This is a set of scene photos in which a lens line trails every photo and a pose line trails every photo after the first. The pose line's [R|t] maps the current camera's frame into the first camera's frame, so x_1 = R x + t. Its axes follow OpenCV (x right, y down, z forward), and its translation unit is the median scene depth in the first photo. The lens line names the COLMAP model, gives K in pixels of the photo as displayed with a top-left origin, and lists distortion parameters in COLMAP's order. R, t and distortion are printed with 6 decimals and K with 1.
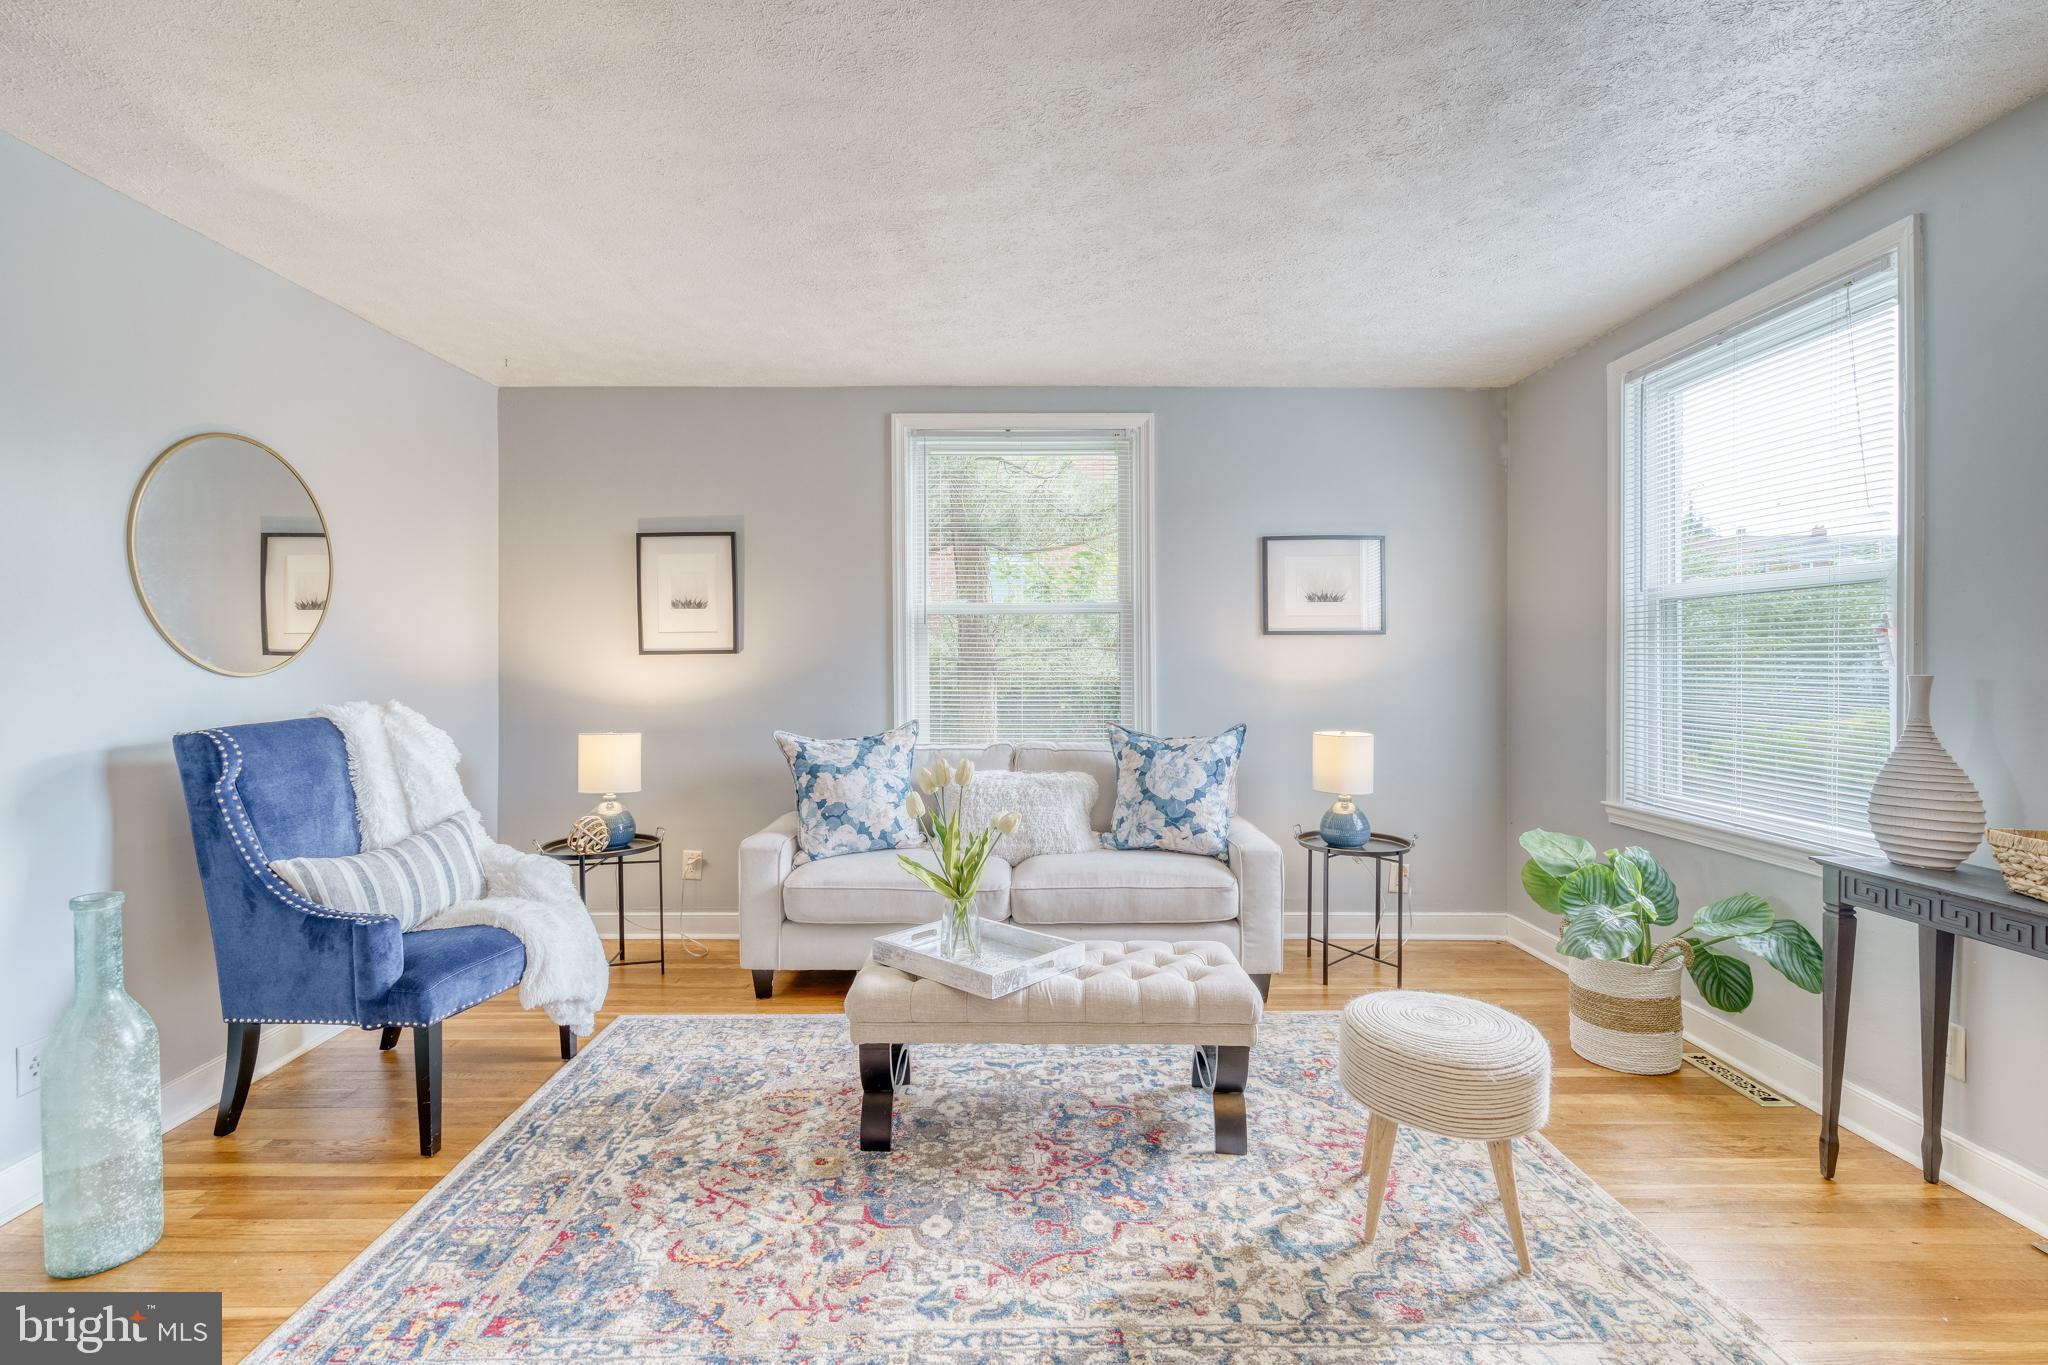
lens RADIAL K [[924.7, 0, 1009.1], [0, 924.7, 681.2], [0, 0, 1]] dist [-0.002160, 0.000124]
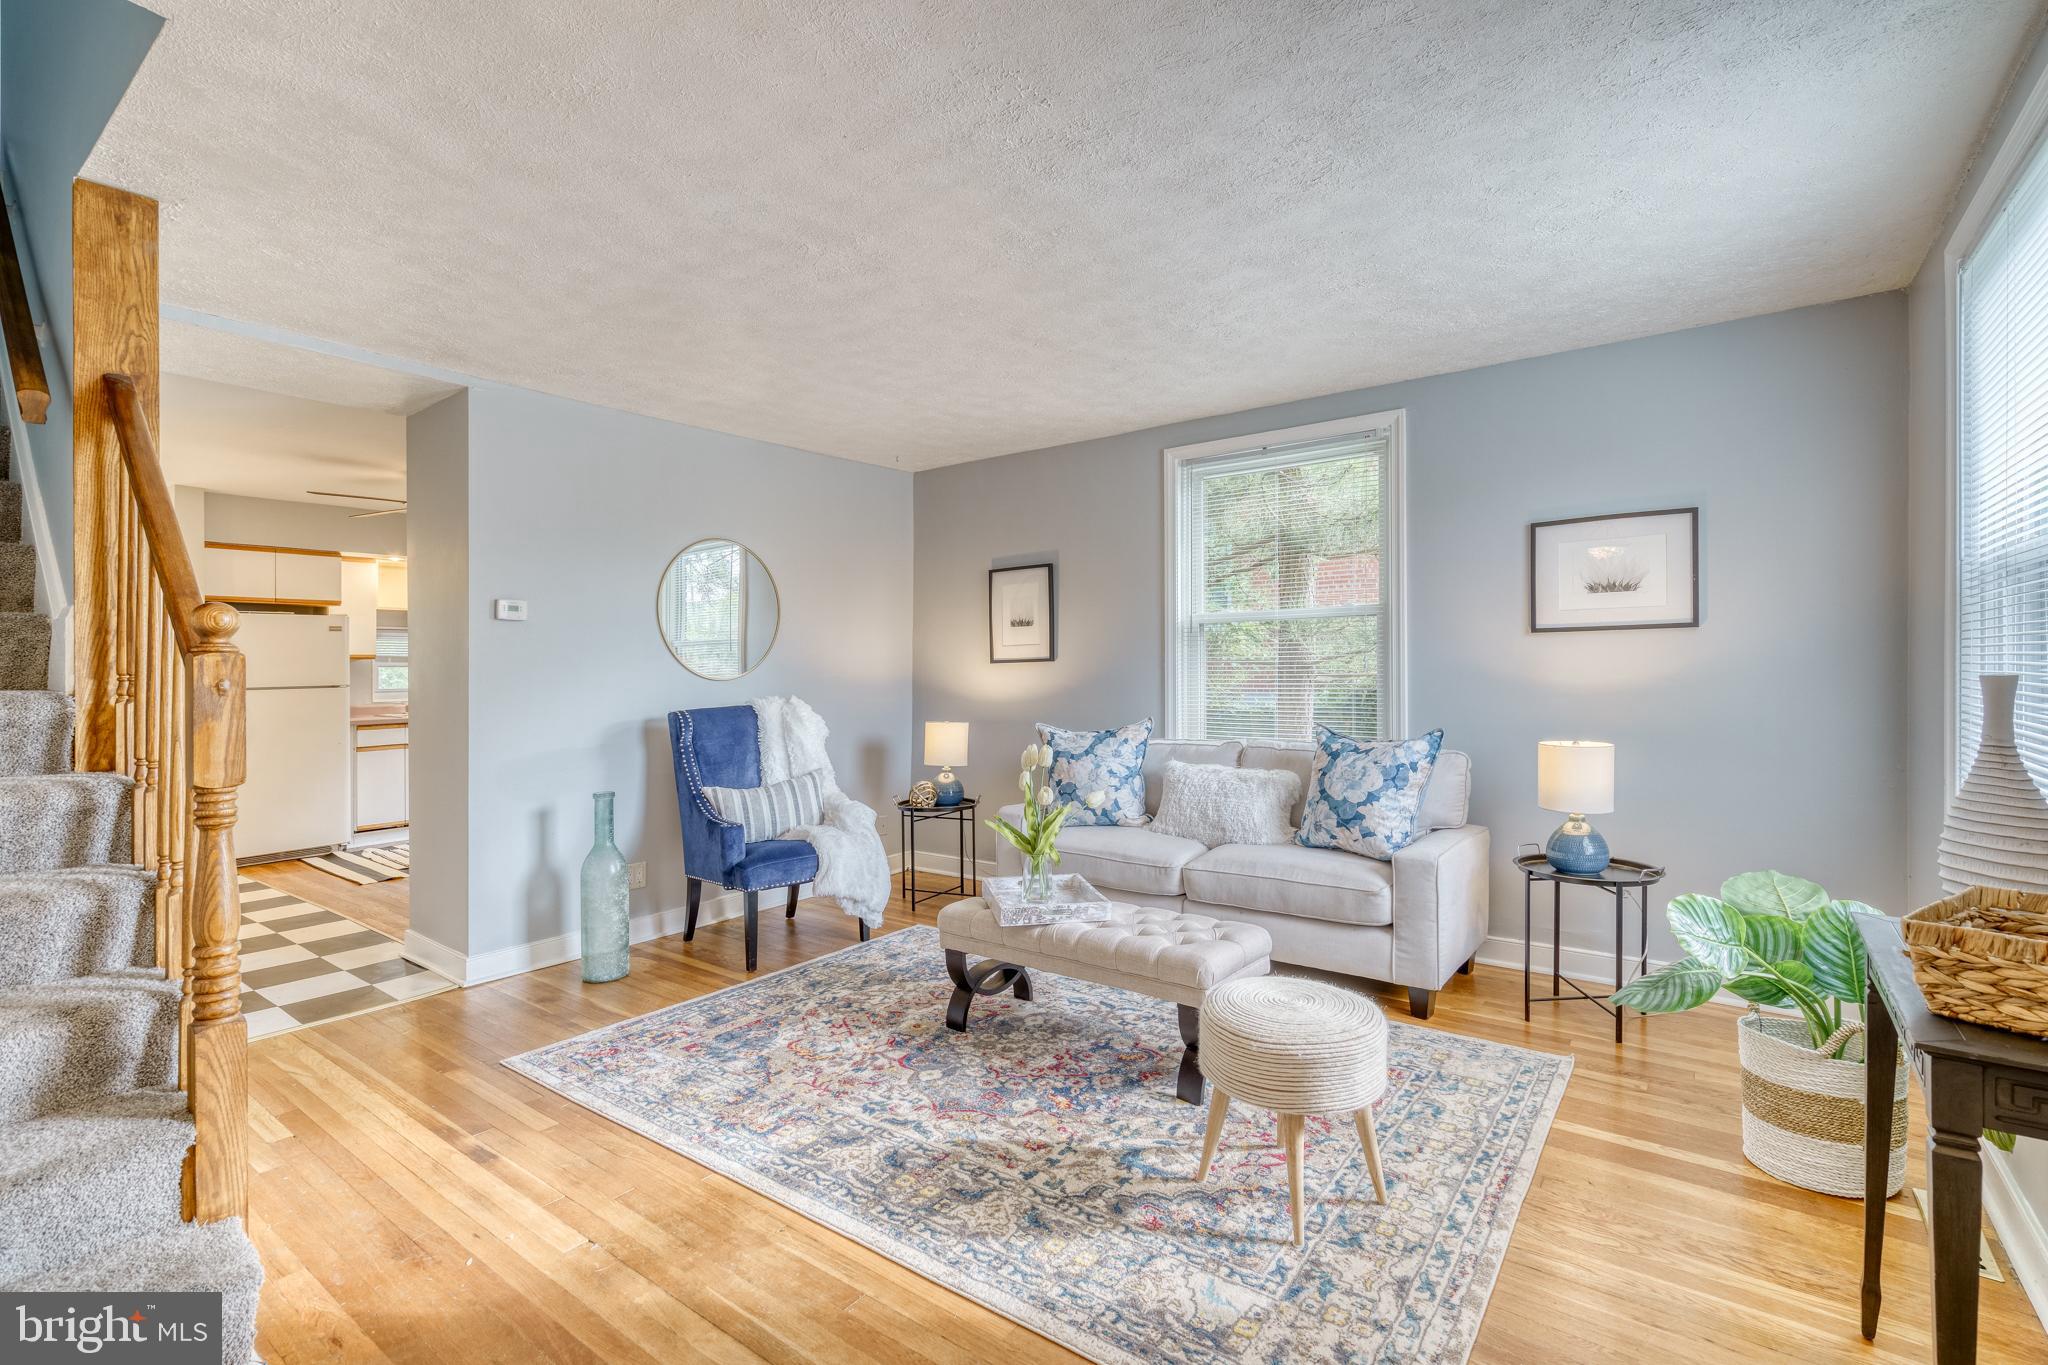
lens RADIAL K [[929.2, 0, 1021.2], [0, 929.2, 671.8], [0, 0, 1]] dist [-0.001634, 0.000043]
pose [[0.796761, -0.007429, -0.604249, 0.600810], [-0.000683, 0.999913, -0.013194, 0.000961], [0.604295, 0.010925, 0.796686, -0.025960]]
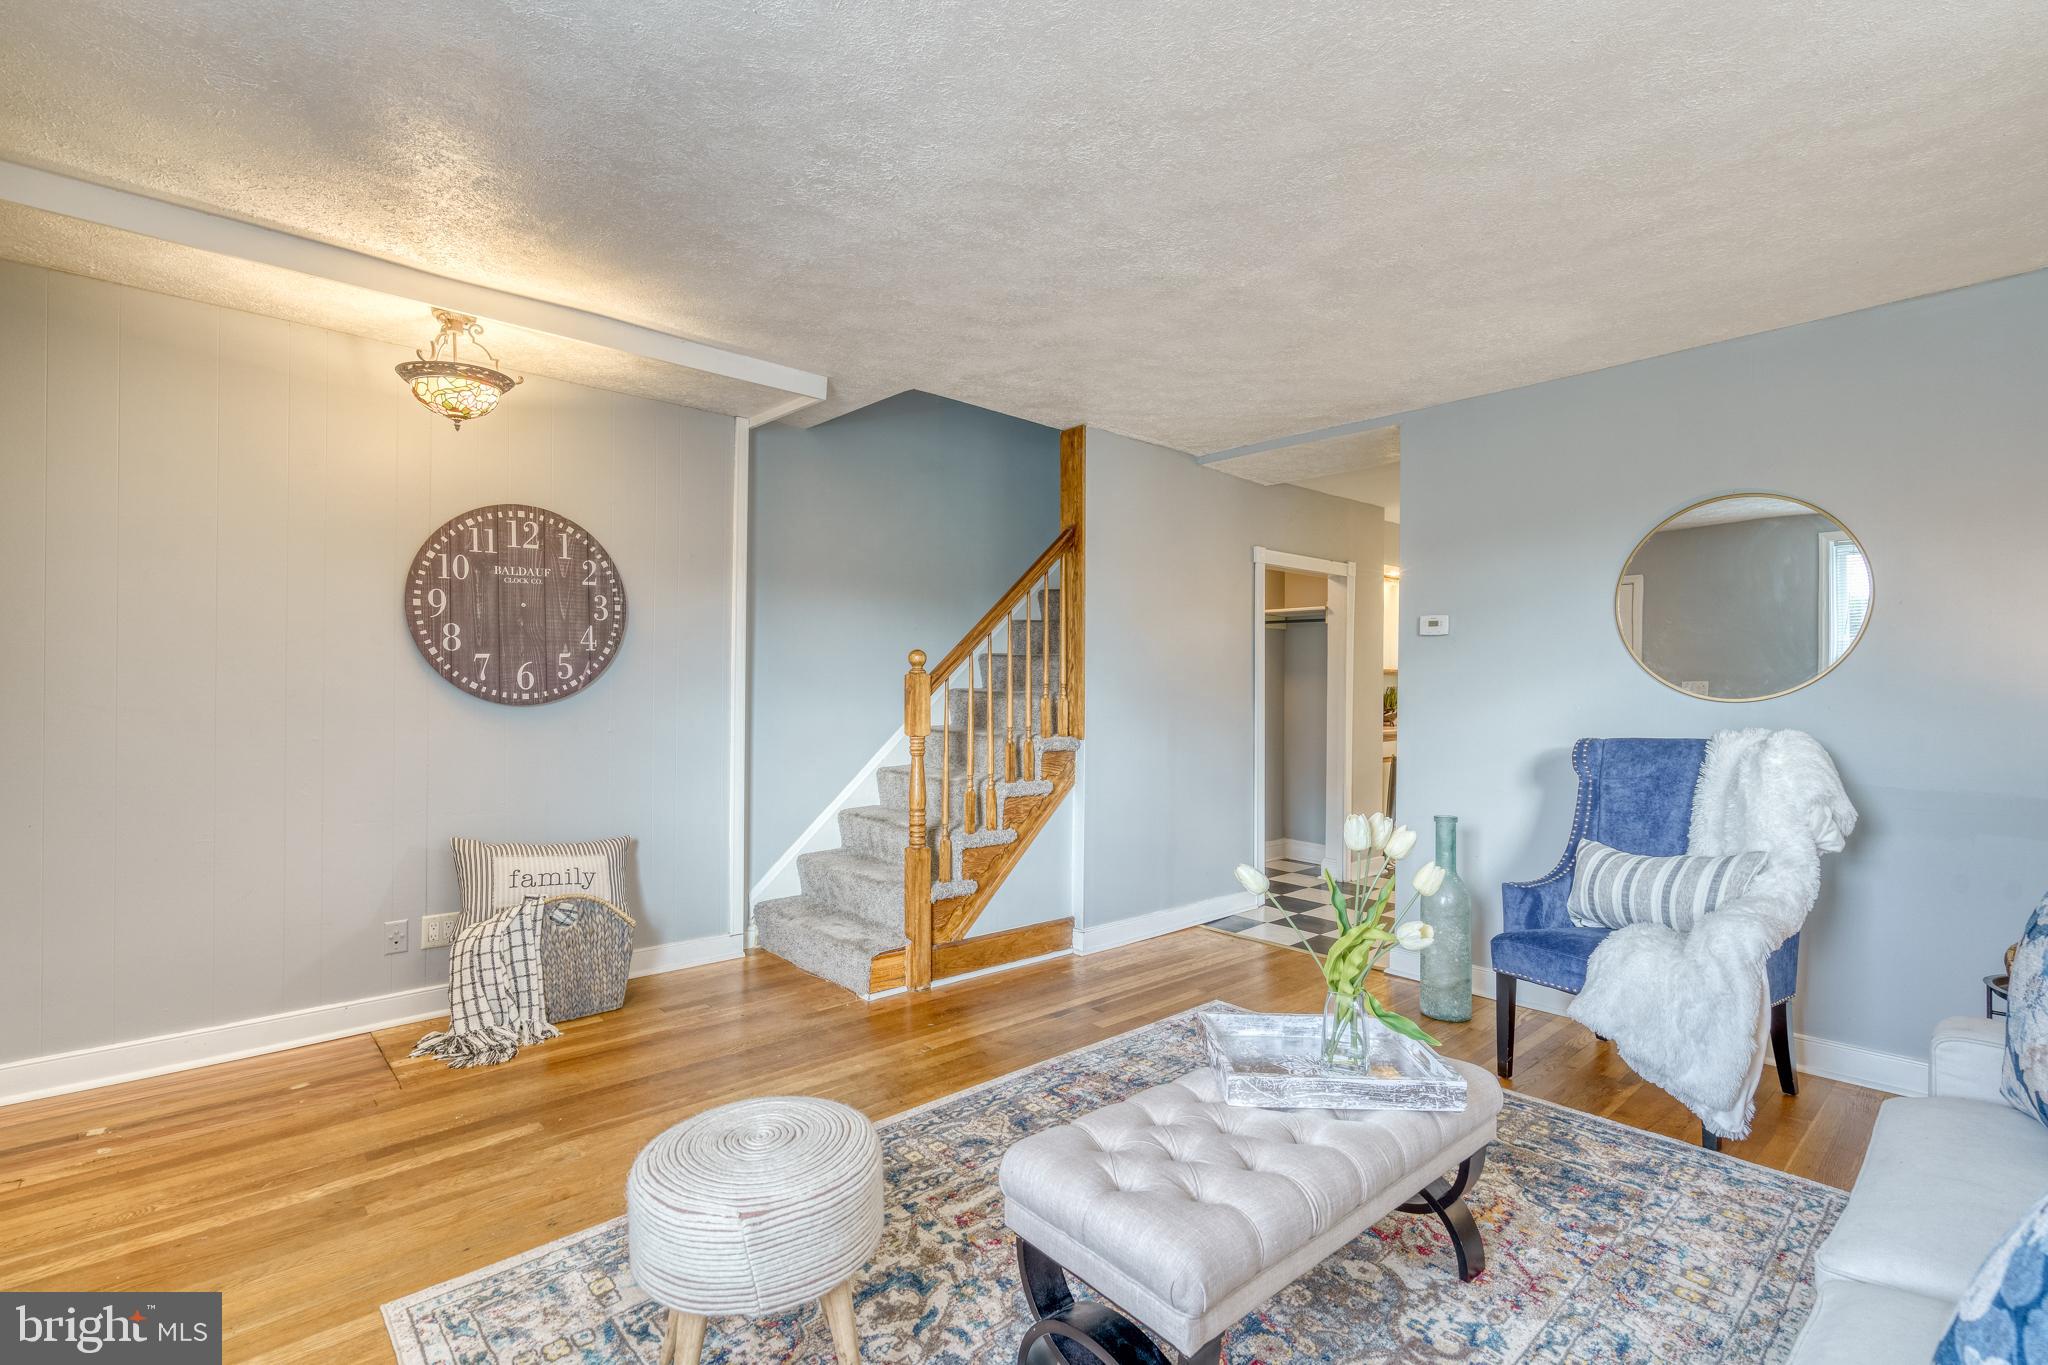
lens RADIAL K [[949.8, 0, 1028.3], [0, 949.8, 683.4], [0, 0, 1]] dist [0.001855, 0.000766]
pose [[-0.742871, -0.007730, -0.669390, 0.581275], [-0.019511, 0.999759, 0.010108, -0.022201], [0.669150, 0.020569, -0.742842, 1.203212]]
